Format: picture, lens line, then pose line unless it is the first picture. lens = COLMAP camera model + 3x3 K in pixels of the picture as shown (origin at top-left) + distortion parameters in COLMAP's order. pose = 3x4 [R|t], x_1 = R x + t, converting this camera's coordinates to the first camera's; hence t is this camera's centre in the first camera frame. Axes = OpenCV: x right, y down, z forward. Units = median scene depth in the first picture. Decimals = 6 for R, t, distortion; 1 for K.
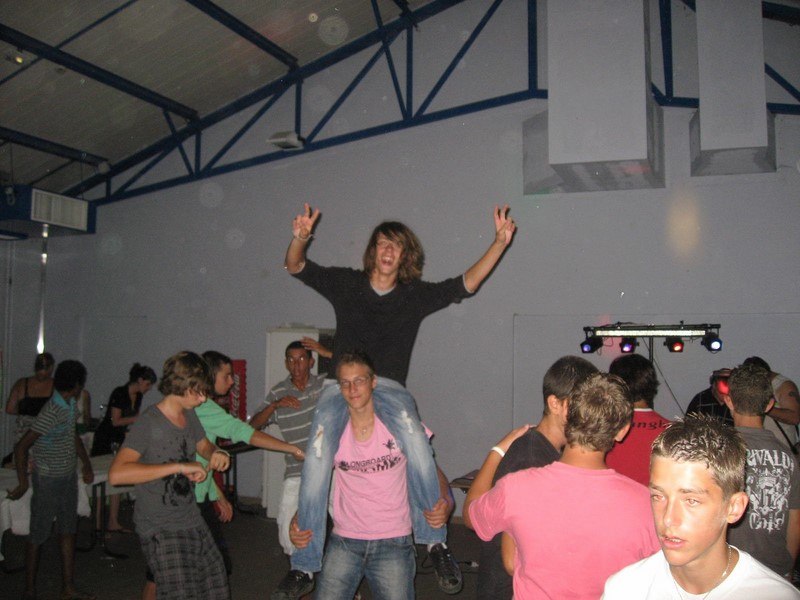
lens RADIAL K [[818.5, 0, 400.6], [0, 818.5, 296.9], [0, 0, 1]] dist [-0.084662, 0.000000]
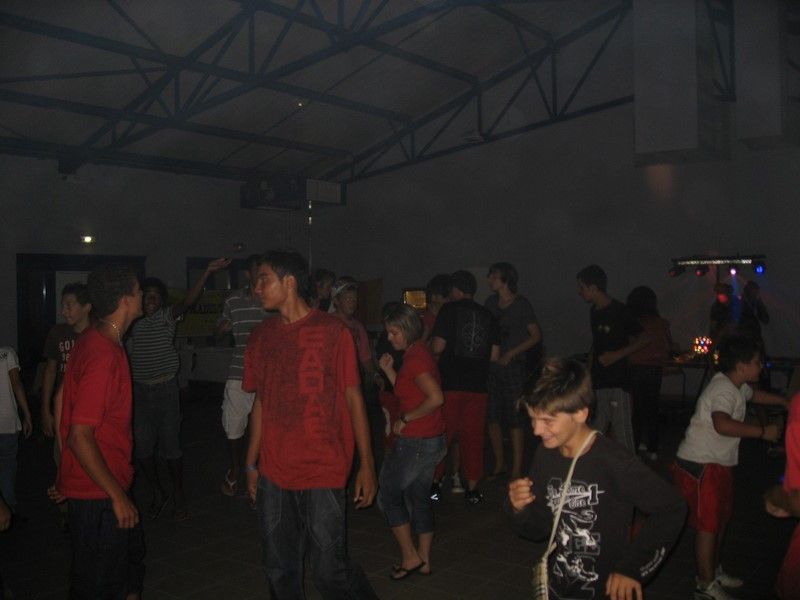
lens RADIAL K [[818.5, 0, 399.7], [0, 818.5, 301.1], [0, 0, 1]] dist [-0.084662, 0.000000]
pose [[0.965050, -0.017808, -0.261461, 0.109717], [0.040083, 0.995980, 0.080110, -0.020758], [0.258983, -0.087790, 0.961884, -0.455049]]
